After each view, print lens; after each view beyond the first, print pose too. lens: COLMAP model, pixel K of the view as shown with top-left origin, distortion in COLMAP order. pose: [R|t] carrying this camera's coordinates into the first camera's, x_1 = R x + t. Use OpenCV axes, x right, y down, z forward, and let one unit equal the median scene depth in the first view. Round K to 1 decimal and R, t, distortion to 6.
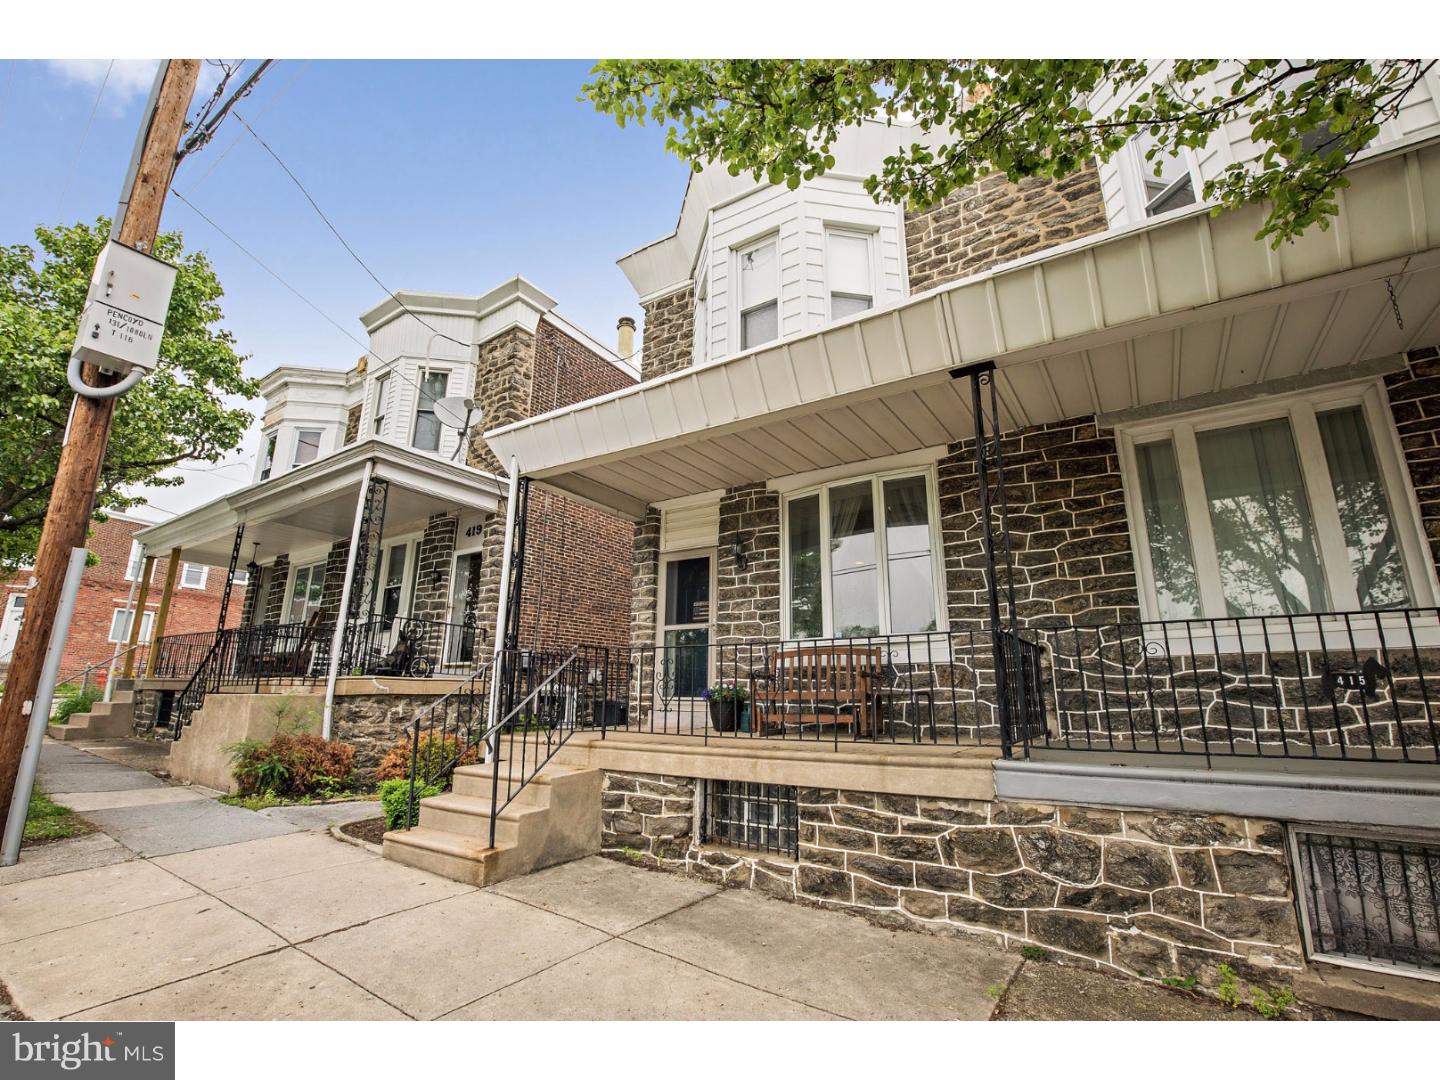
lens RADIAL K [[628.6, 0, 661.0], [0, 628.6, 571.6], [0, 0, 1]] dist [-0.035919, 0.004344]
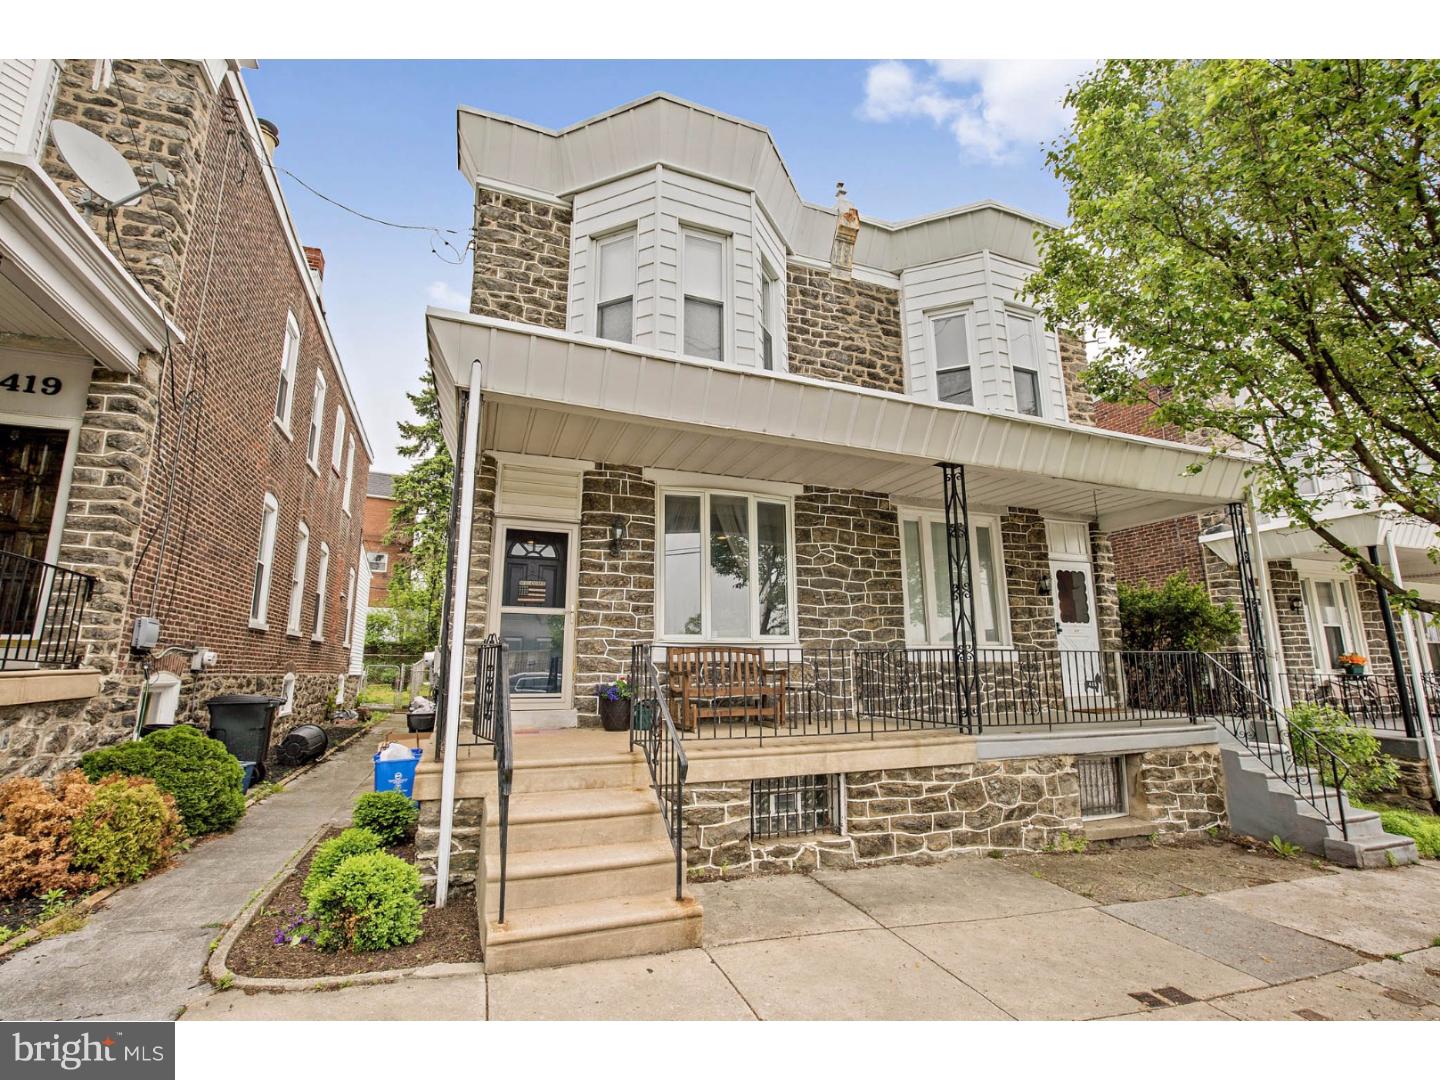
lens RADIAL K [[679.7, 0, 714.1], [0, 679.7, 562.5], [0, 0, 1]] dist [-0.025288, 0.004192]
pose [[0.563933, 0.120275, 0.817015, -0.893194], [-0.154933, 0.987179, -0.038385, 0.032728], [-0.811157, -0.104936, 0.575337, 0.439870]]
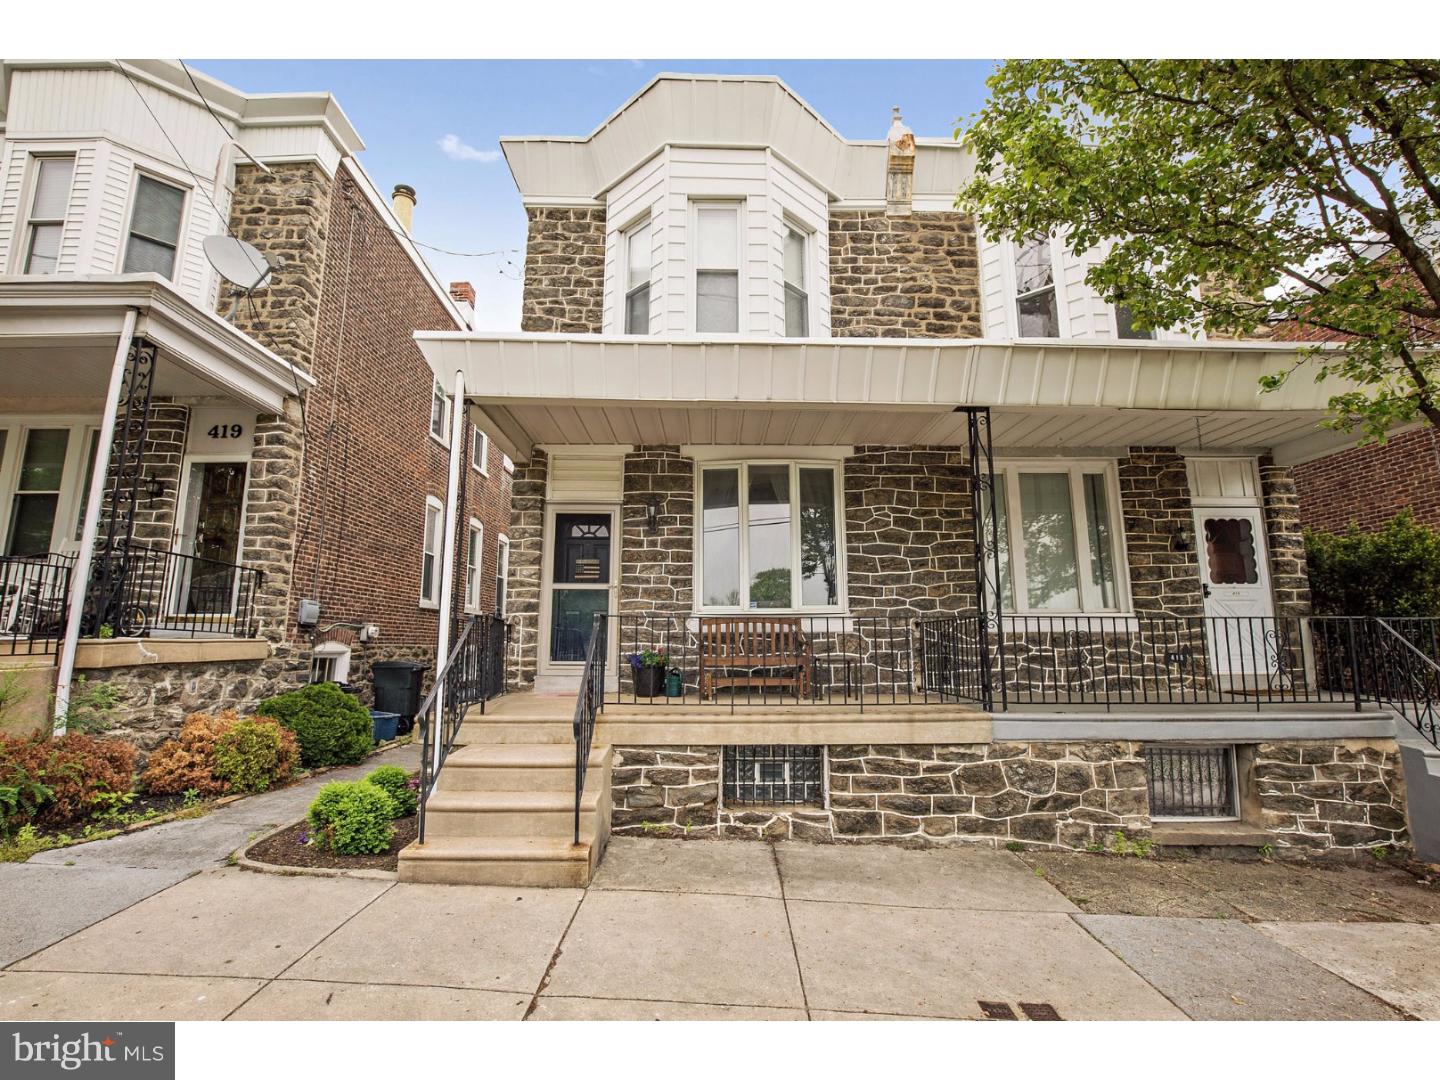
lens RADIAL K [[679.7, 0, 679.4], [0, 679.7, 565.5], [0, 0, 1]] dist [-0.025288, 0.004192]
pose [[0.825503, 0.059836, 0.561217, -0.629721], [-0.105793, 0.993144, 0.049724, -0.013209], [-0.554394, -0.100420, 0.826174, 0.138754]]
